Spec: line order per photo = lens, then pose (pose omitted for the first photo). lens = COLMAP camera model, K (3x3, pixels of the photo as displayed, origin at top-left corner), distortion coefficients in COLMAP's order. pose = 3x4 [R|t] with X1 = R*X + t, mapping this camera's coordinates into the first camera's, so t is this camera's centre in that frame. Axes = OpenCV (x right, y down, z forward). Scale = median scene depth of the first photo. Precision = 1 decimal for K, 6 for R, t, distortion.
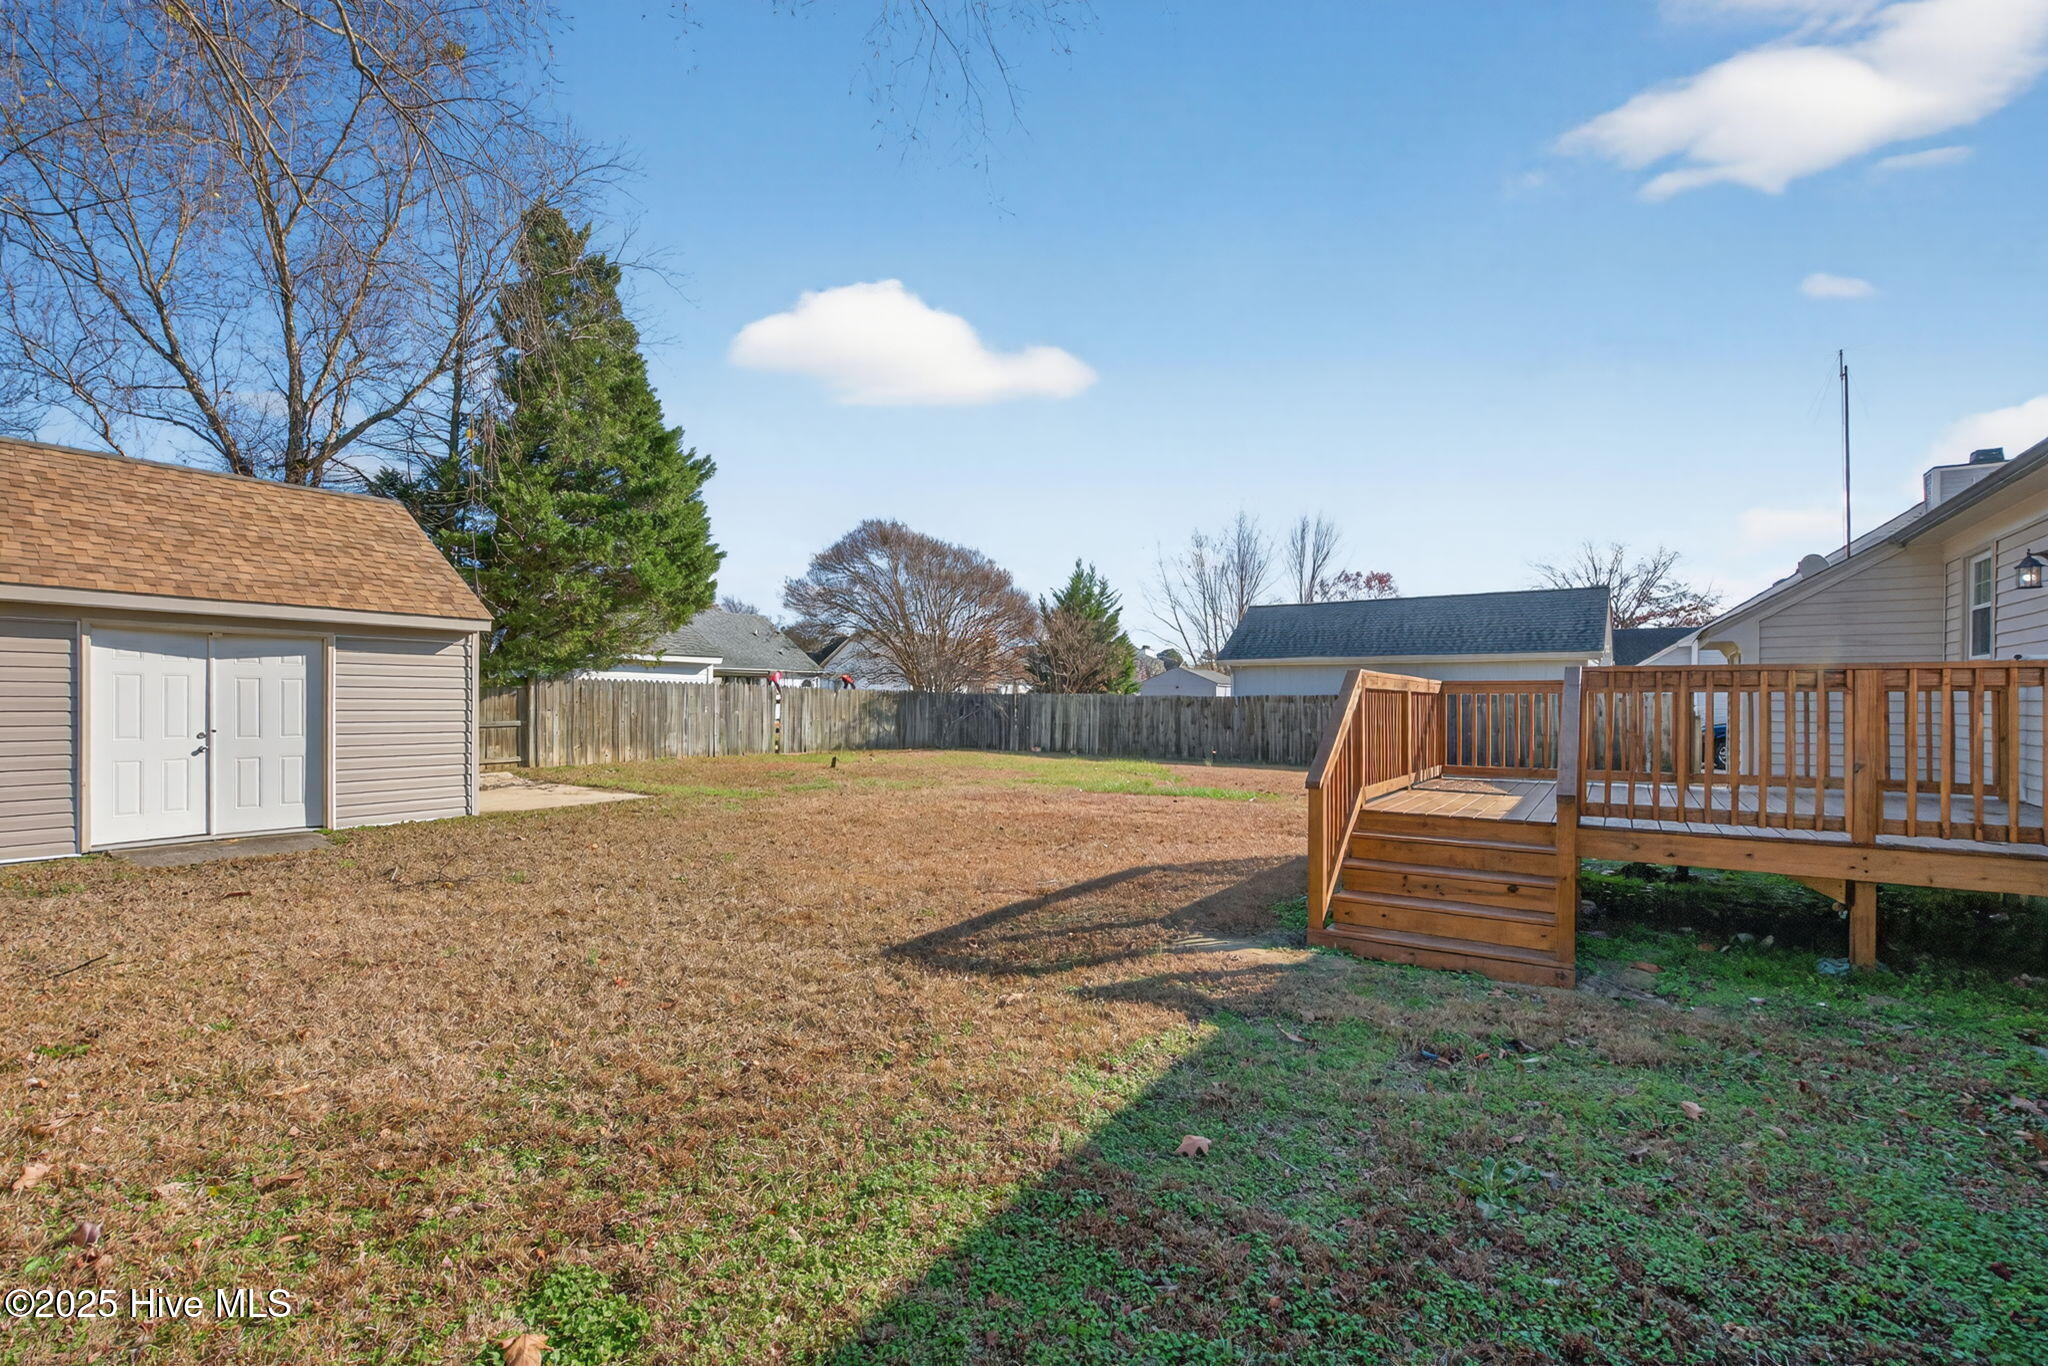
lens RADIAL K [[934.7, 0, 1023.0], [0, 934.7, 689.1], [0, 0, 1]] dist [0.003477, 0.000125]
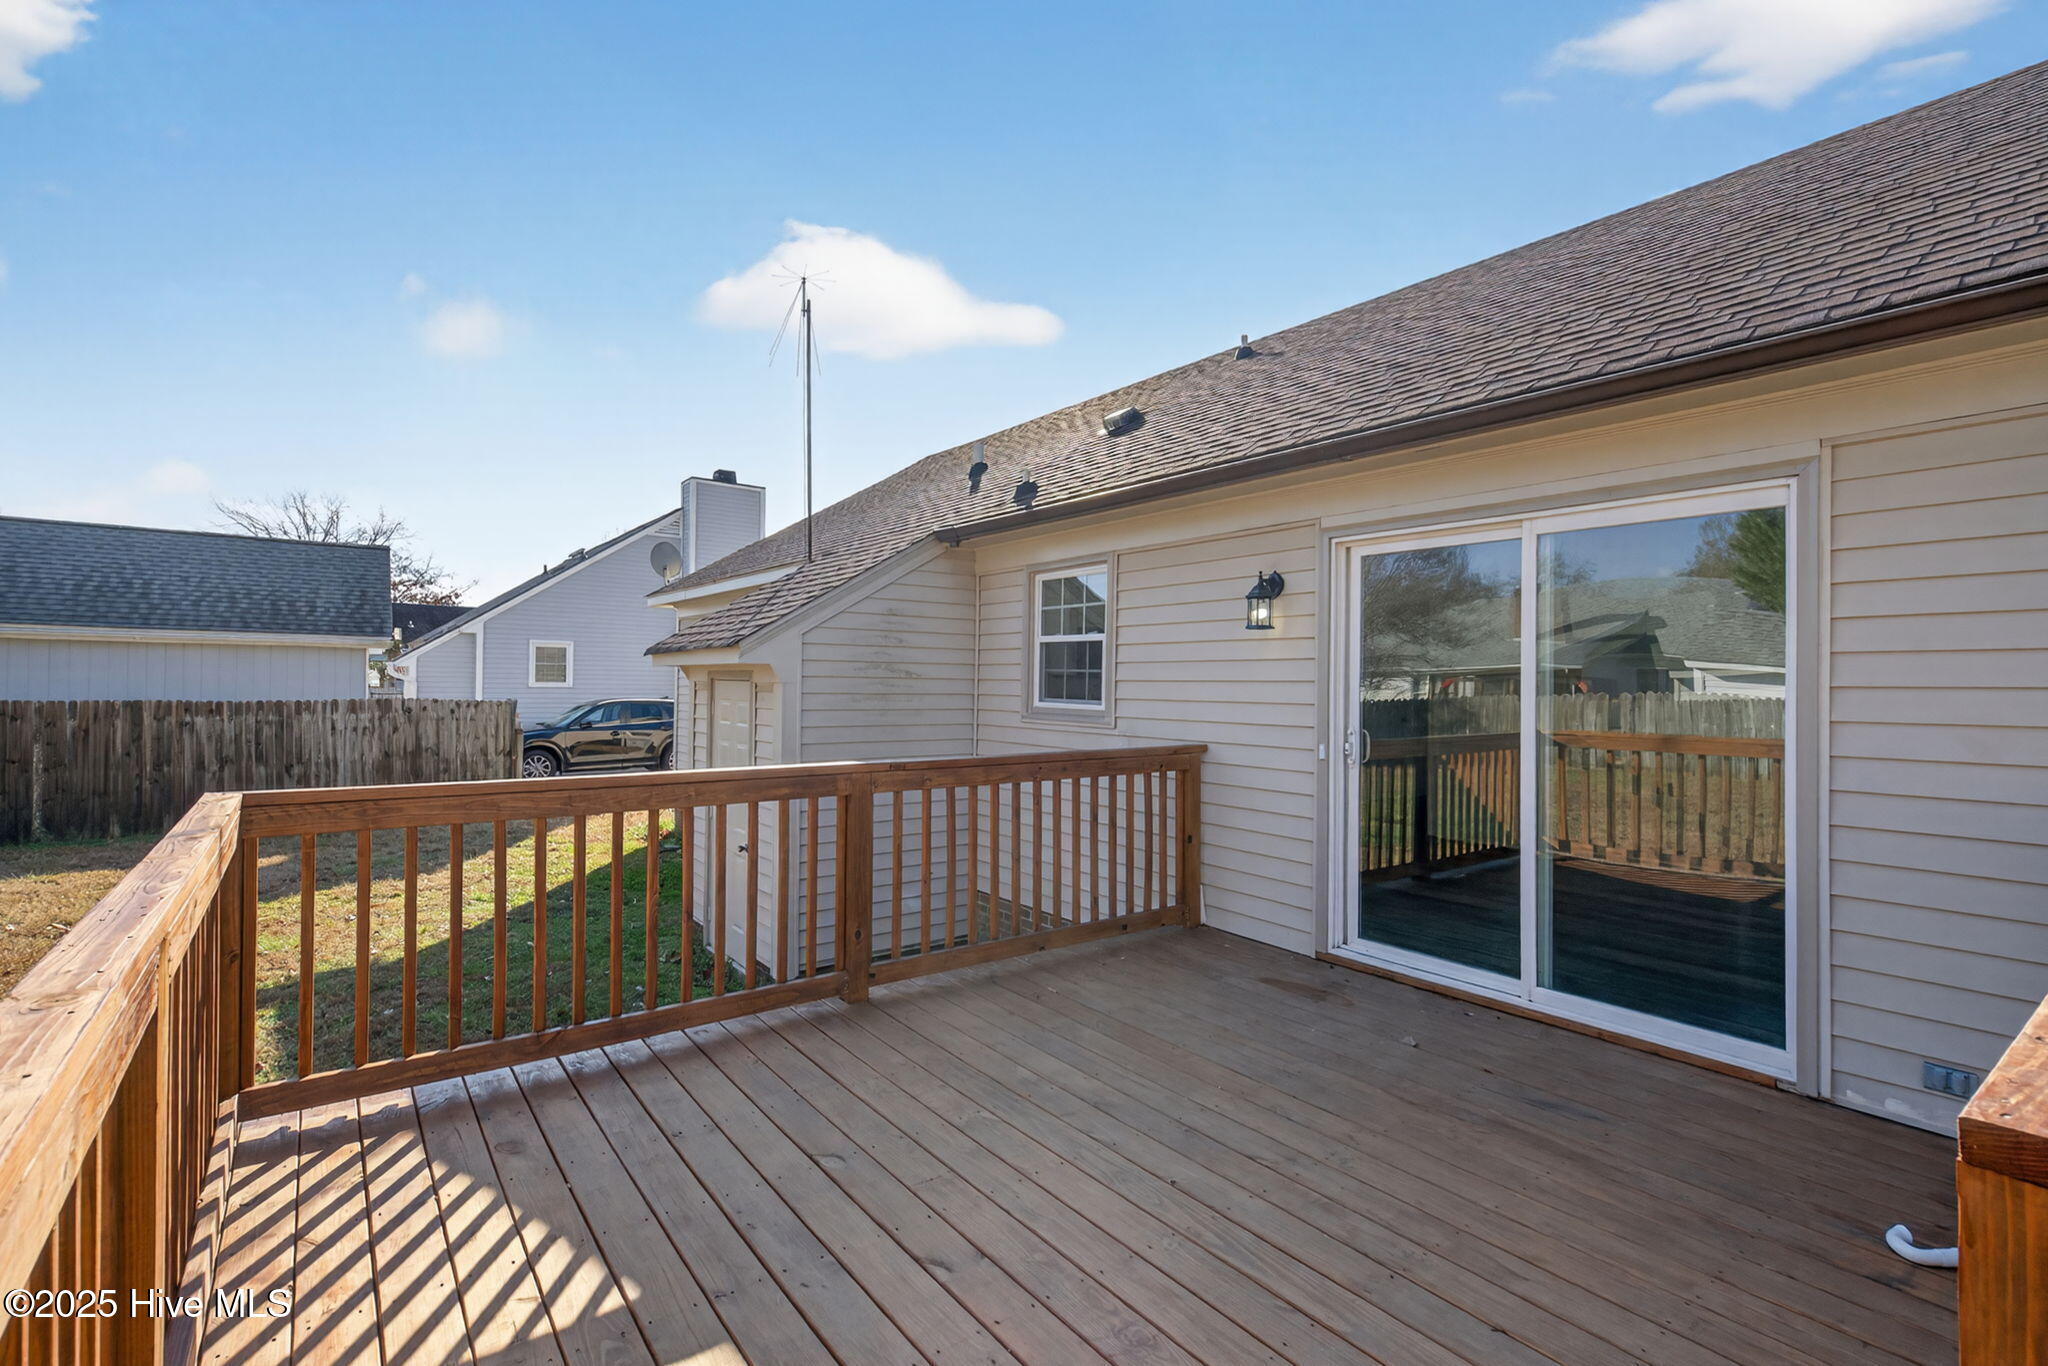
lens RADIAL K [[934.7, 0, 1013.5], [0, 934.7, 685.8], [0, 0, 1]] dist [0.003477, 0.000125]
pose [[0.353513, -0.001322, 0.935429, 0.113958], [-0.023770, 0.999663, 0.010396, -0.021226], [-0.935127, -0.025910, 0.353363, 0.290795]]
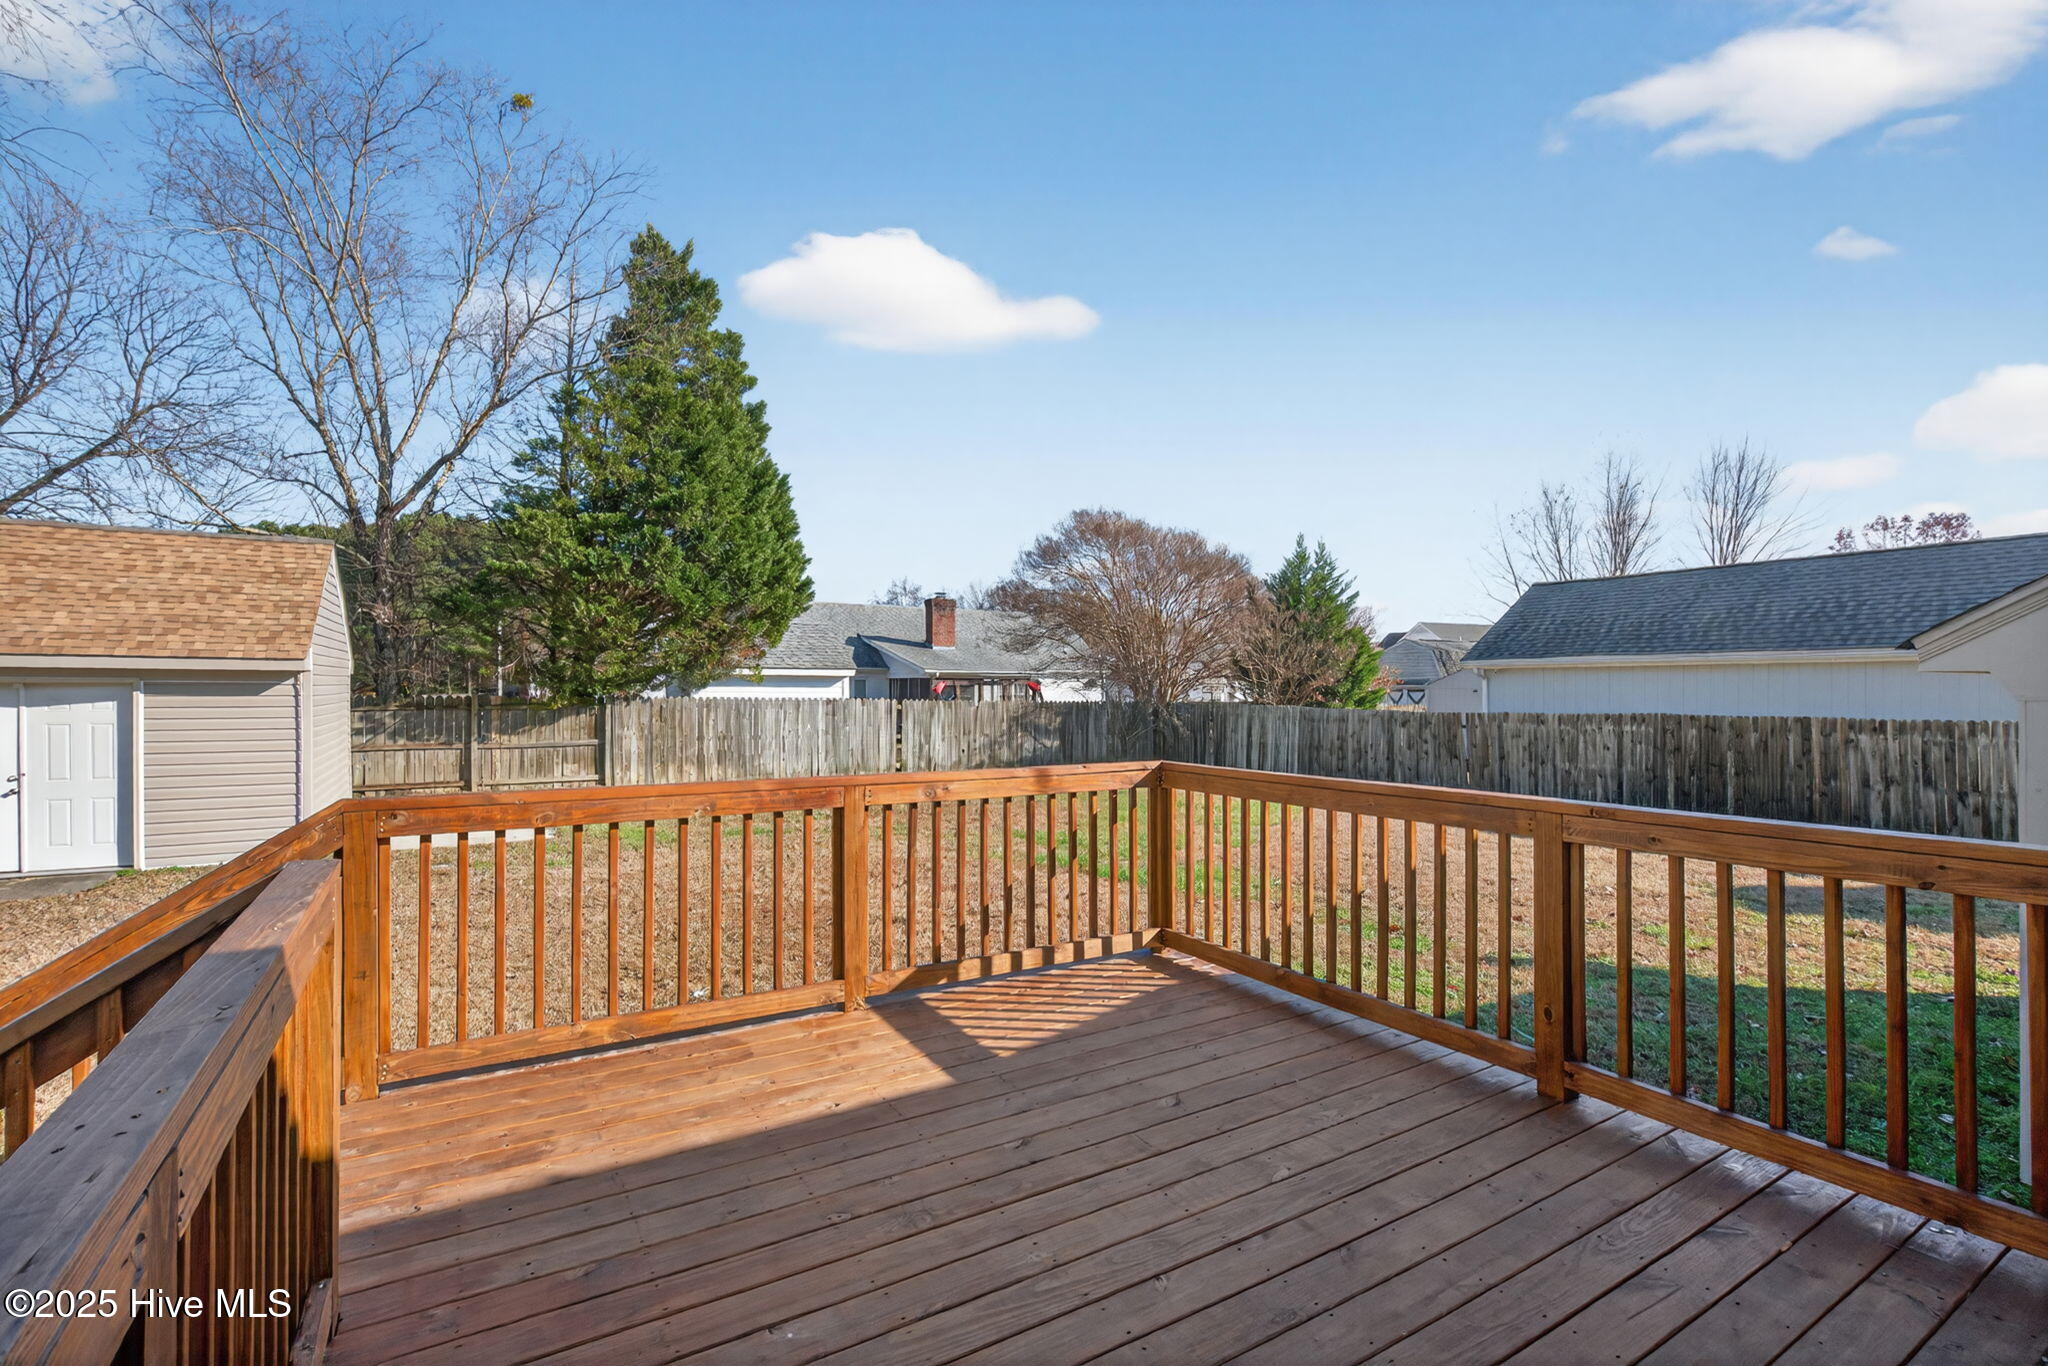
lens RADIAL K [[934.7, 0, 1027.2], [0, 934.7, 684.9], [0, 0, 1]] dist [0.003477, 0.000125]
pose [[0.897896, -0.004182, -0.440188, 0.257939], [0.007842, 0.999948, 0.006495, -0.022675], [0.440138, -0.009284, 0.897882, 0.219921]]
